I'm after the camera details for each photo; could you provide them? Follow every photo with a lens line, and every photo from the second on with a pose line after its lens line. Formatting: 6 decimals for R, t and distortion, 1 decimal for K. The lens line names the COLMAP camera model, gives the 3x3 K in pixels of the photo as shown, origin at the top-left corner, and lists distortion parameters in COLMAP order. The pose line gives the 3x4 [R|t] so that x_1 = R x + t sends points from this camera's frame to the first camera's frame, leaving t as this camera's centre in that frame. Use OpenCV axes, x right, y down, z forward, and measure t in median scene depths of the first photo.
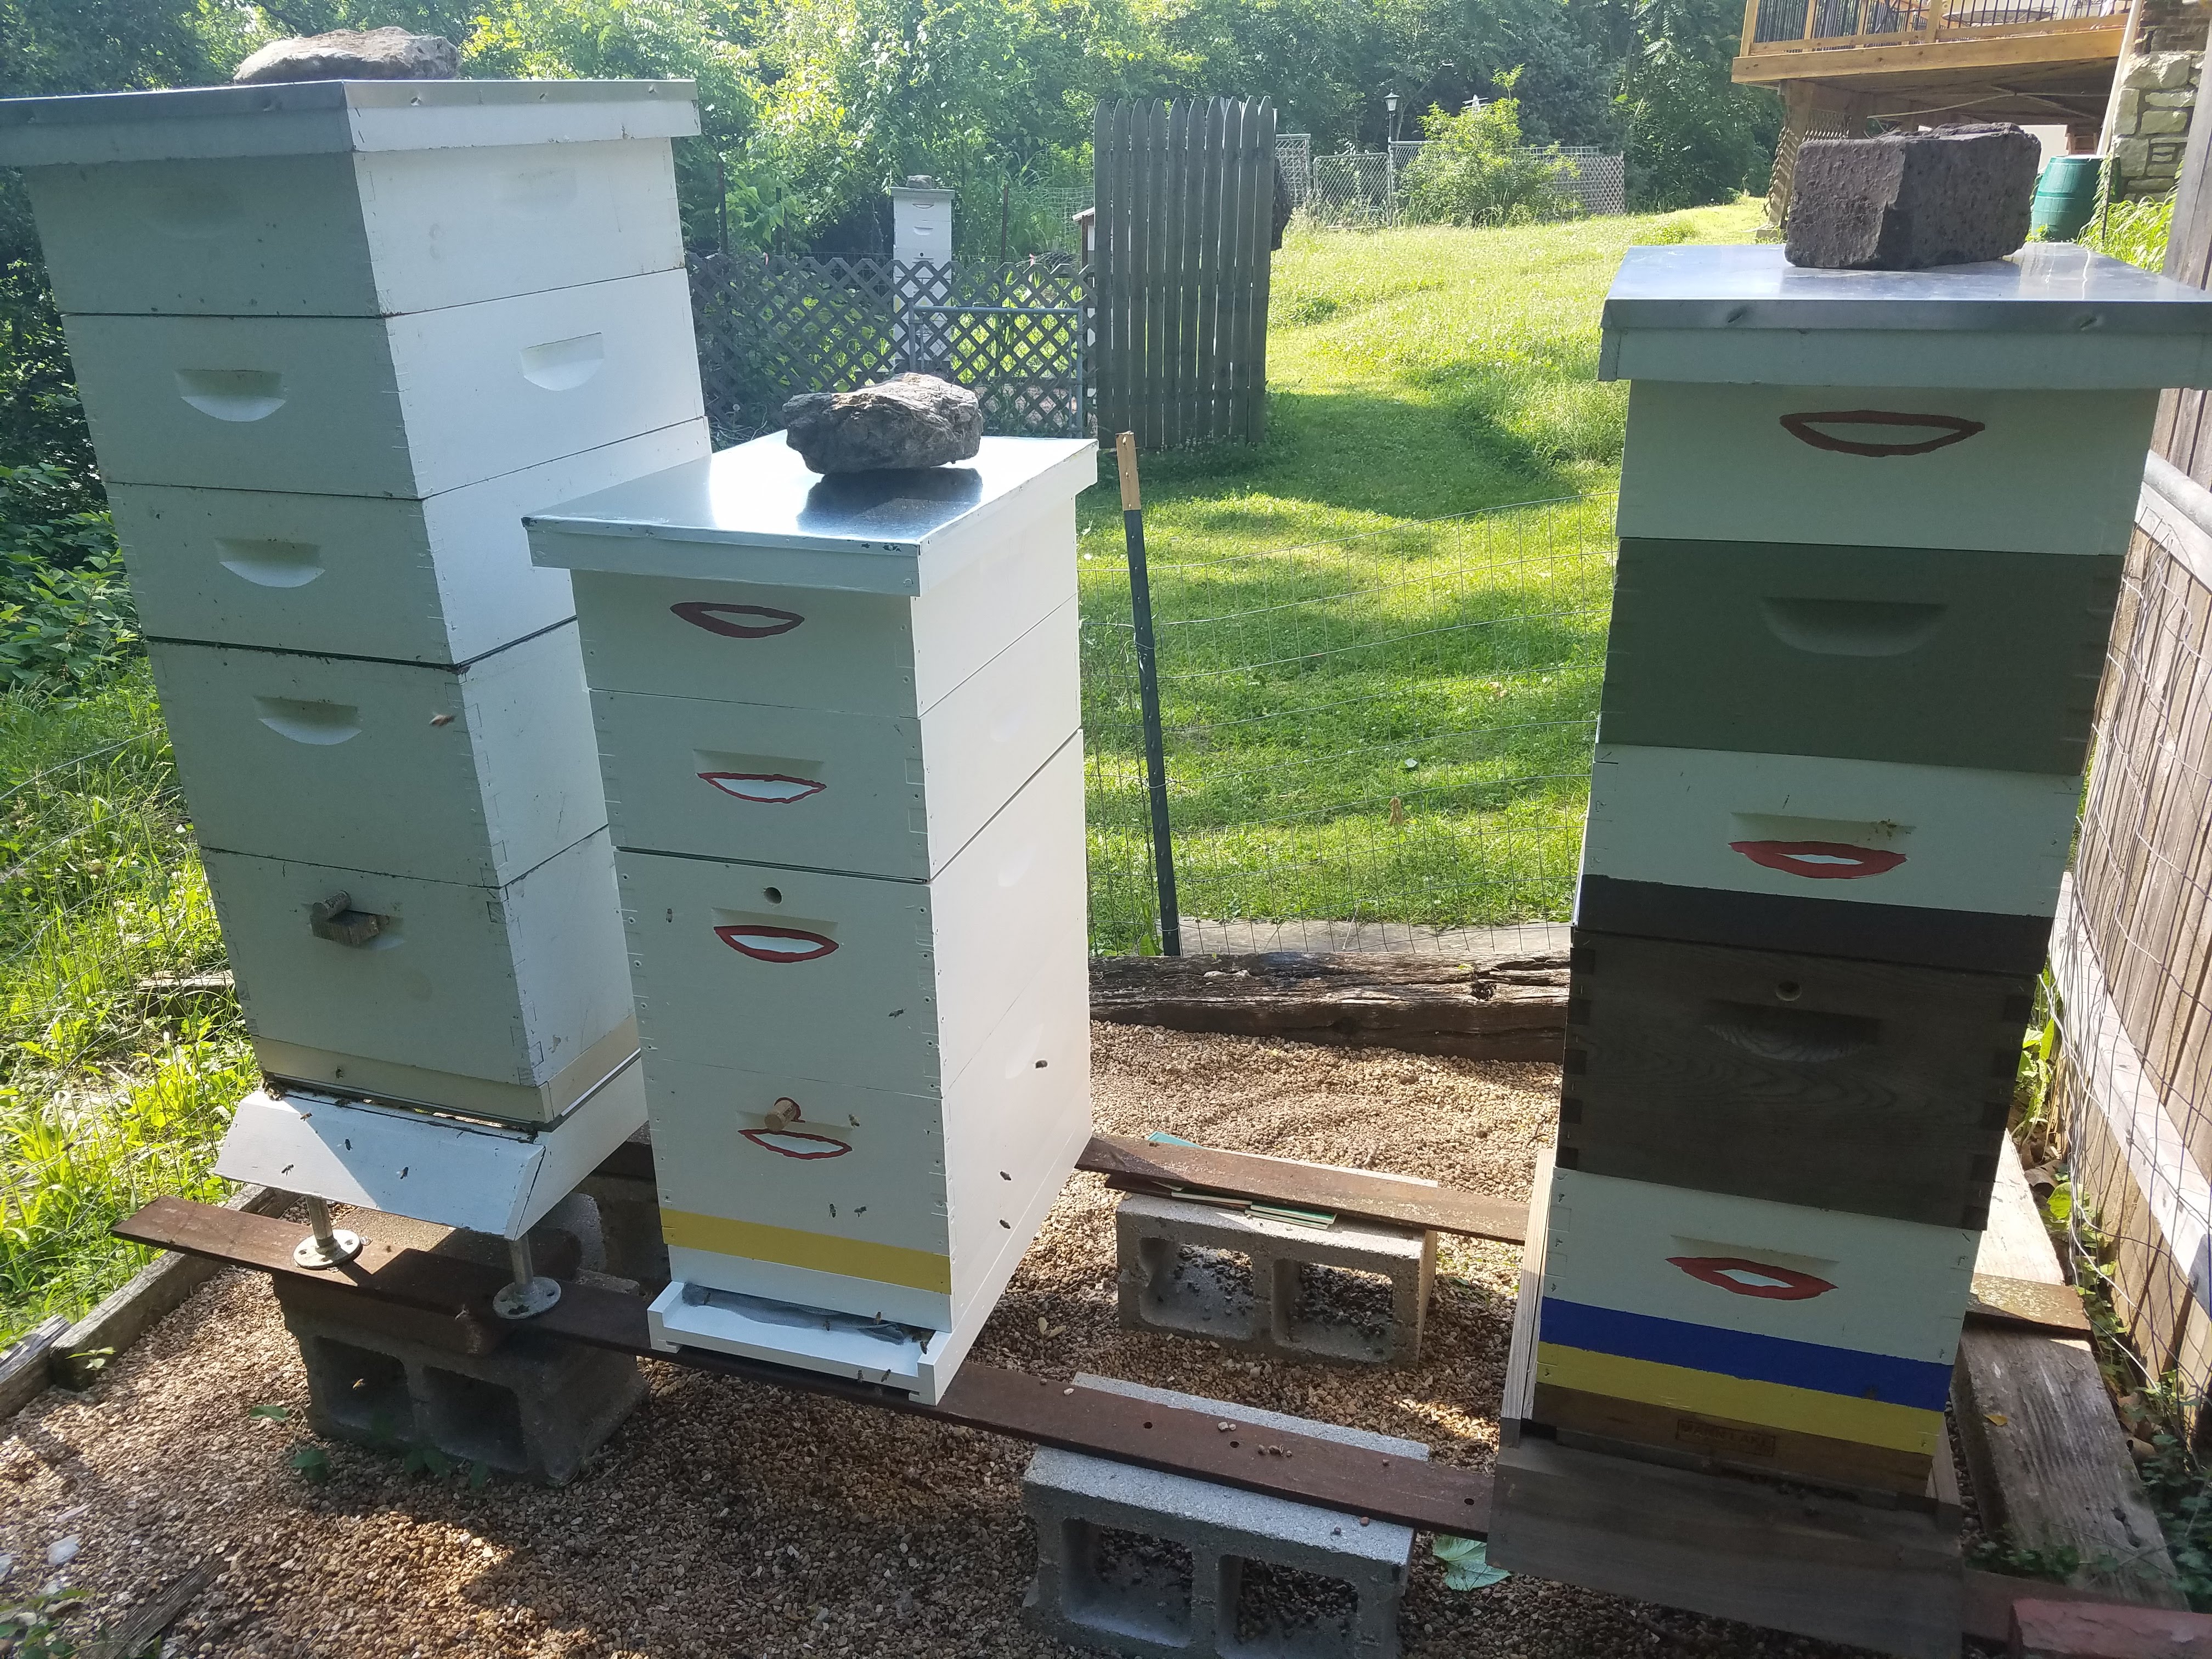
lens RADIAL K [[1655.6, 0, 1101.8], [0, 1655.6, 855.3], [0, 0, 1]] dist [0.035230, -0.040420]
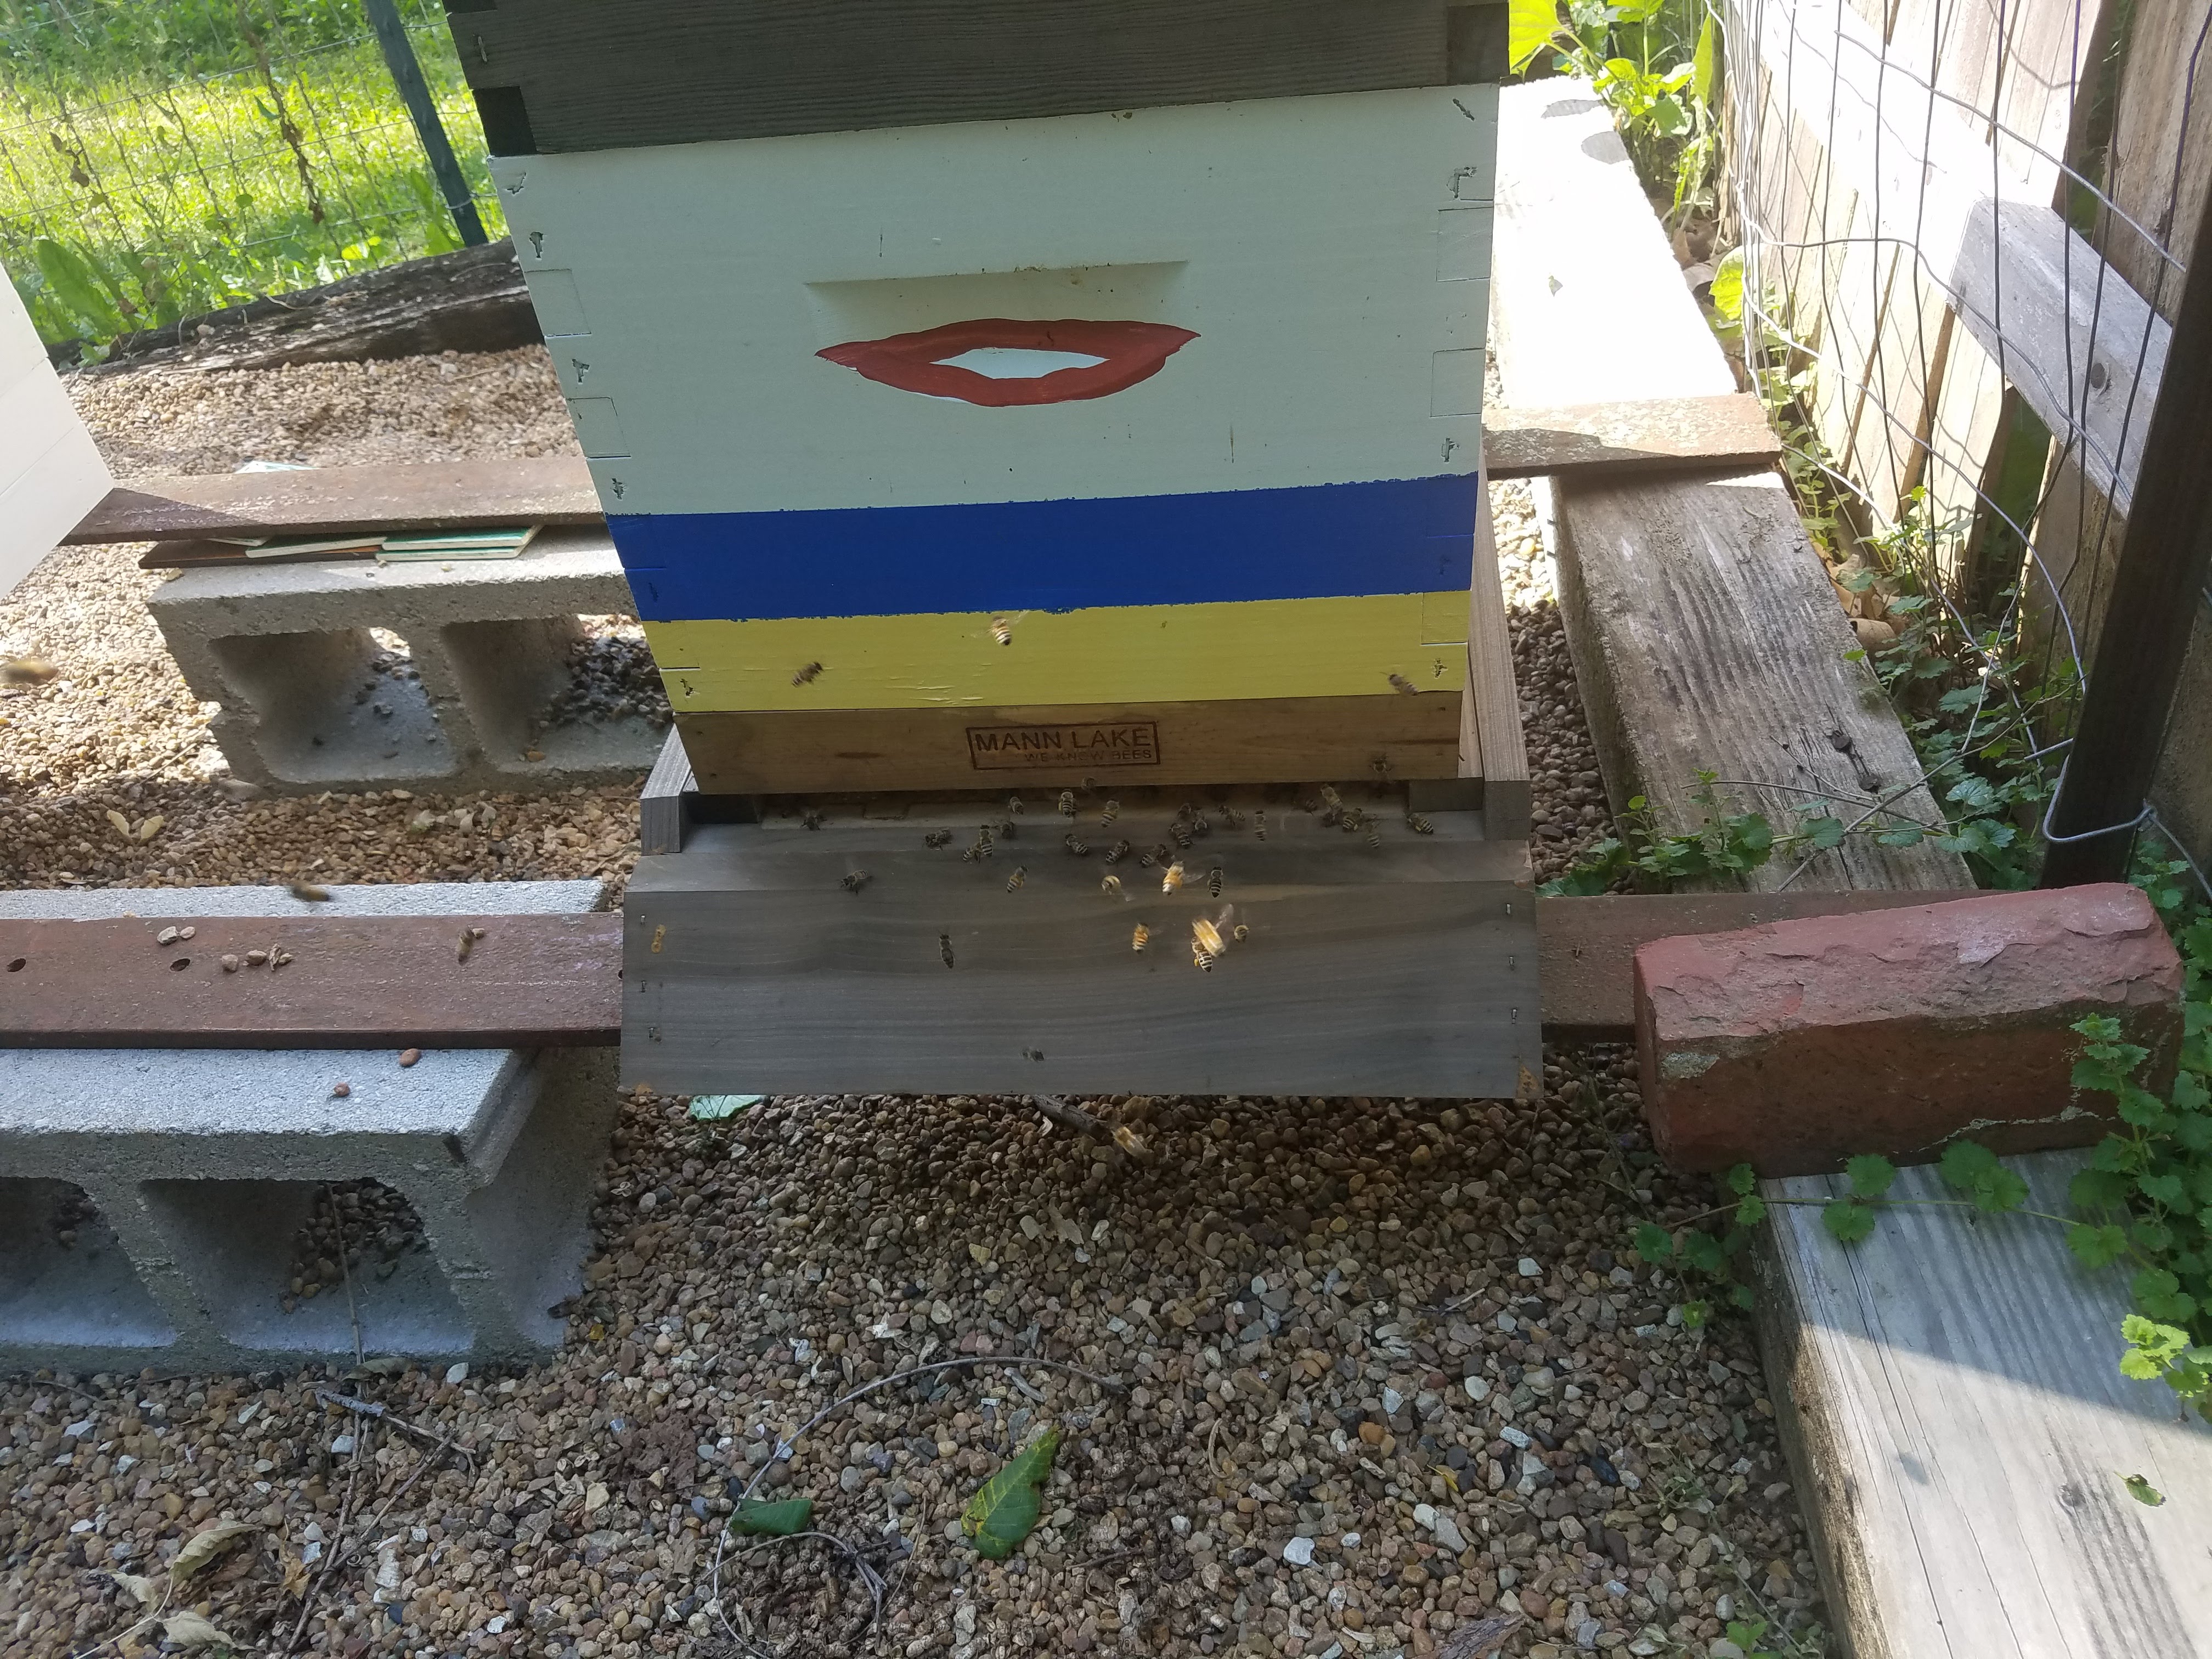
lens RADIAL K [[1682.4, 0, 1064.2], [0, 1682.4, 867.1], [0, 0, 1]] dist [0.207710, -0.427519]
pose [[0.973315, -0.203371, 0.106294, 0.283028], [0.159784, 0.933099, 0.322174, 0.202254], [-0.164704, -0.296593, 0.940694, 0.479076]]
